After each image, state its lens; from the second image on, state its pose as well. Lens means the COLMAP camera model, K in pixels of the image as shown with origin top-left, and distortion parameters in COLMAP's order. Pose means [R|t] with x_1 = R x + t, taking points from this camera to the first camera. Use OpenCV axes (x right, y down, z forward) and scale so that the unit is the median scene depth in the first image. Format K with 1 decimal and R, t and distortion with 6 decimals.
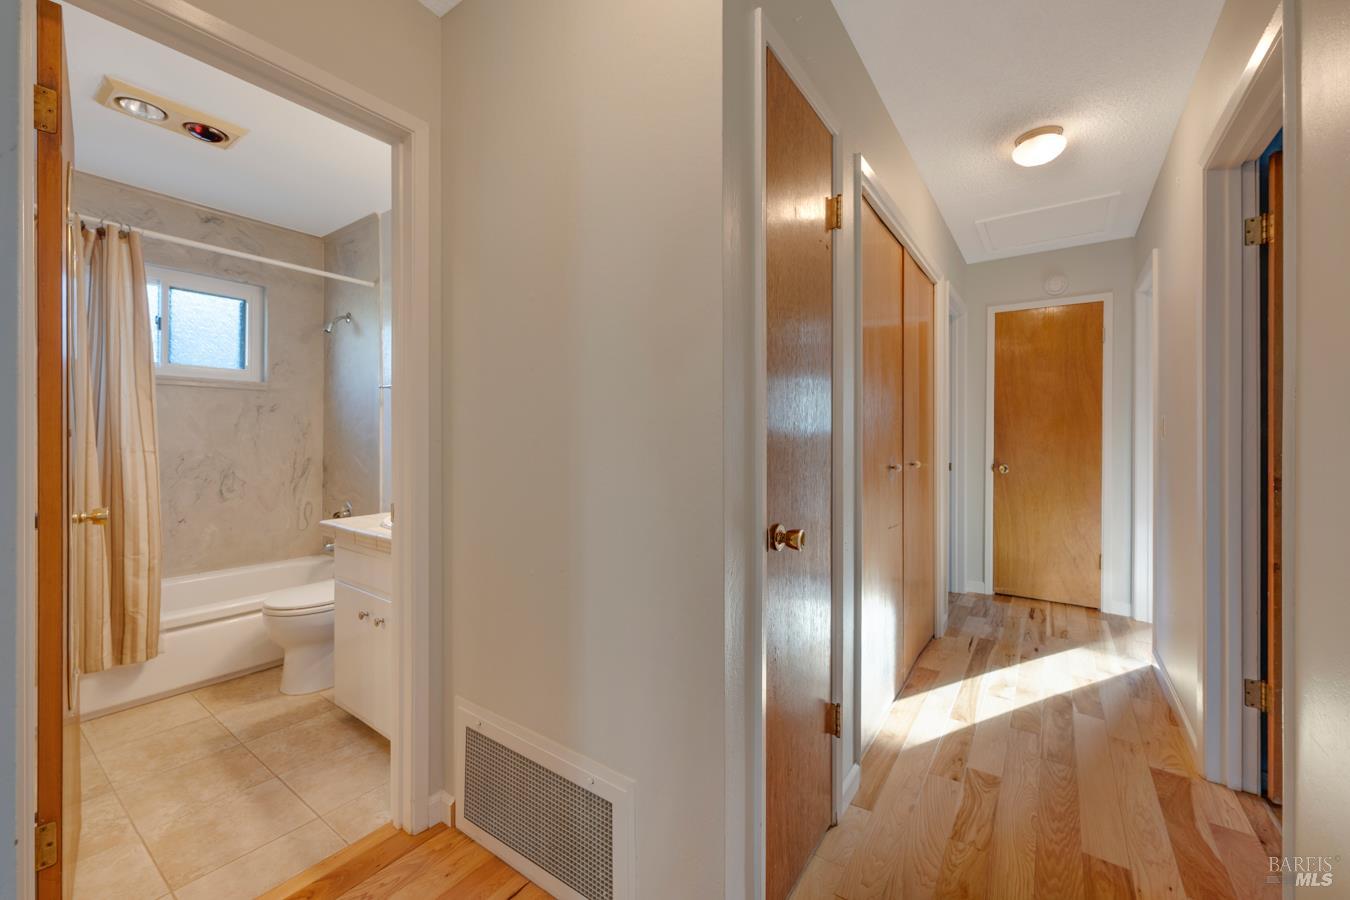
lens RADIAL K [[539.7, 0, 676.0], [0, 539.7, 439.2], [0, 0, 1]] dist [0.005964, -0.001536]
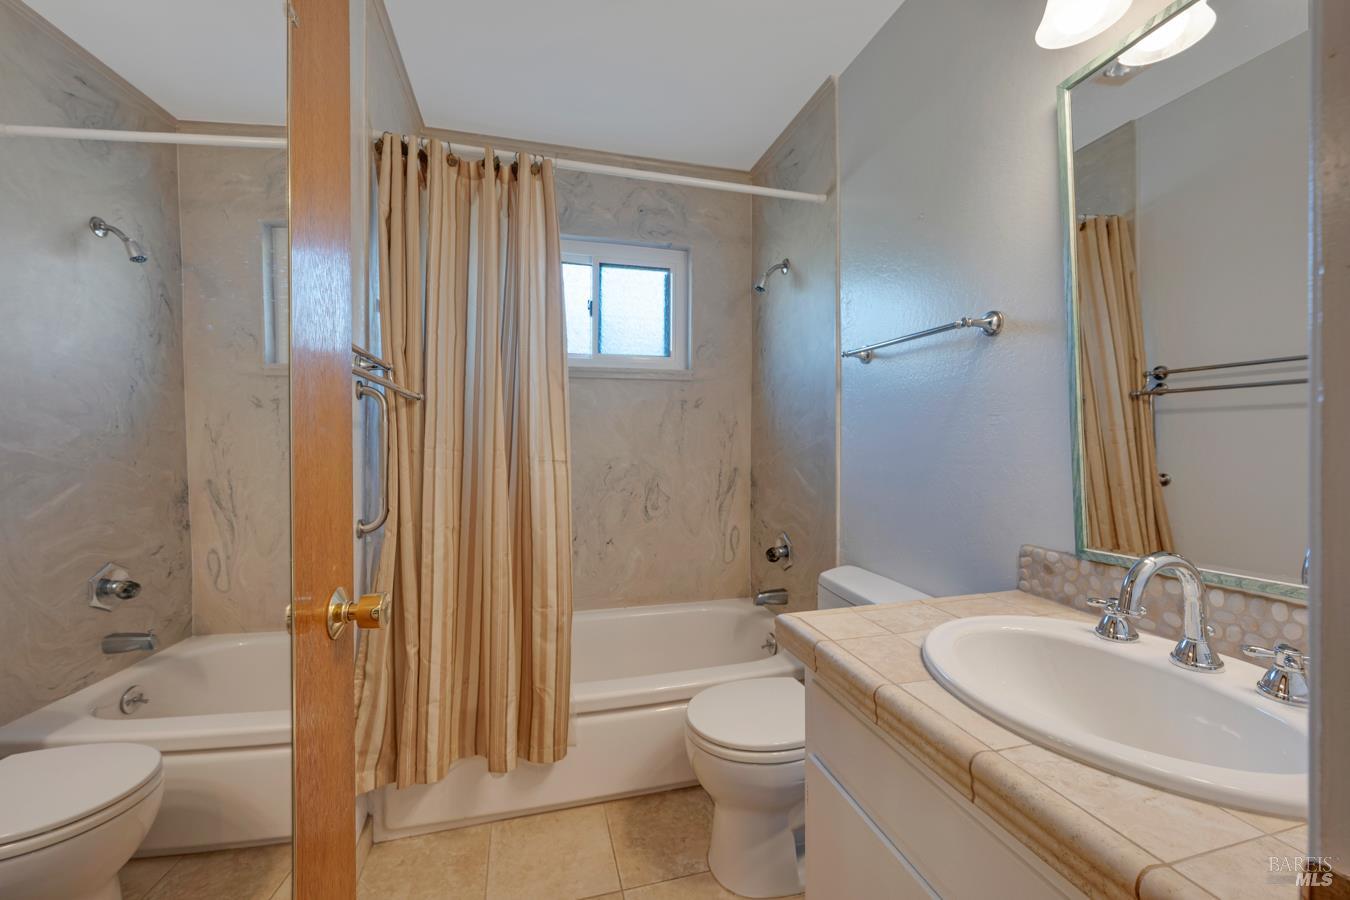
lens RADIAL K [[539.7, 0, 673.4], [0, 539.7, 440.9], [0, 0, 1]] dist [0.005964, -0.001536]
pose [[0.775543, -0.002568, -0.631290, -0.312791], [0.002252, 0.999997, -0.001301, -0.002352], [0.631291, -0.000412, 0.775546, 0.418078]]
